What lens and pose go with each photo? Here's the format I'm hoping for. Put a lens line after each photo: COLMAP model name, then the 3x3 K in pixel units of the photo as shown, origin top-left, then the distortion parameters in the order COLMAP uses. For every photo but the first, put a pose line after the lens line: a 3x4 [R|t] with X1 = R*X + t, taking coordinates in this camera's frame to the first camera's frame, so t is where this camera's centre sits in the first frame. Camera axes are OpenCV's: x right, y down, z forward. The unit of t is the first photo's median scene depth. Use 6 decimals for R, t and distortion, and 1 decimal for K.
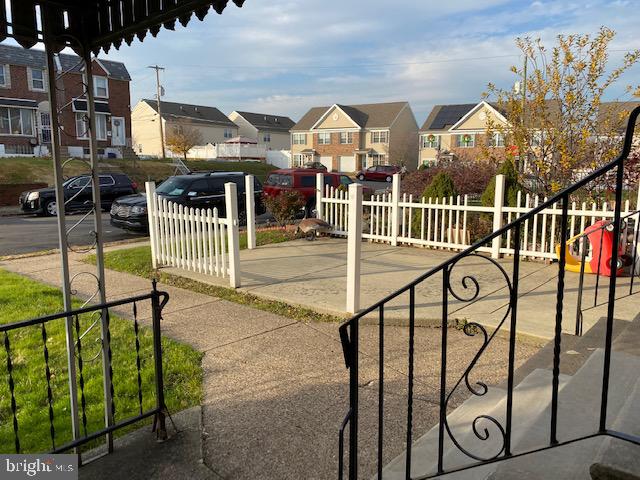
lens RADIAL K [[489.5, 0, 321.7], [0, 489.5, 238.4], [0, 0, 1]] dist [0.025039, -0.020505]
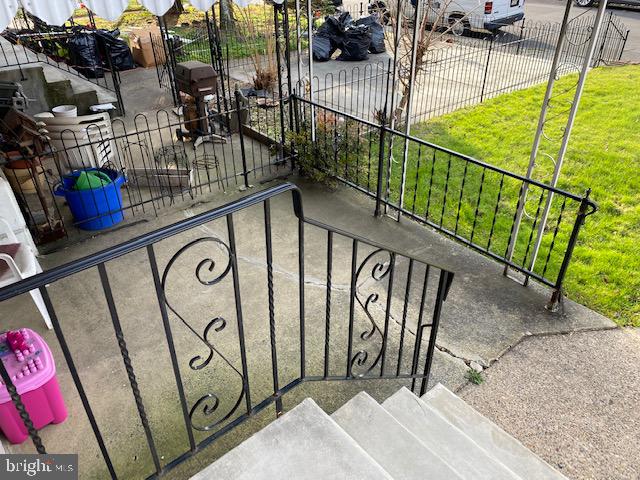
lens RADIAL K [[489.5, 0, 319.5], [0, 489.5, 240.1], [0, 0, 1]] dist [0.025039, -0.020505]
pose [[-0.148235, 0.541799, -0.827333, 0.151991], [-0.135561, 0.817547, 0.559679, -0.075648], [0.979617, 0.195118, -0.047742, 0.101592]]
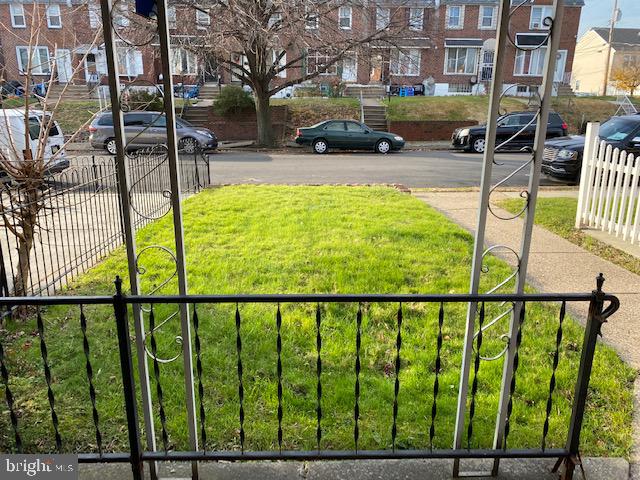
lens RADIAL K [[489.5, 0, 323.3], [0, 489.5, 238.3], [0, 0, 1]] dist [0.025039, -0.020505]
pose [[0.693614, 0.201195, -0.691679, -0.032460], [-0.117598, 0.978948, 0.166828, -0.006214], [0.710683, -0.034374, 0.702672, 0.058612]]
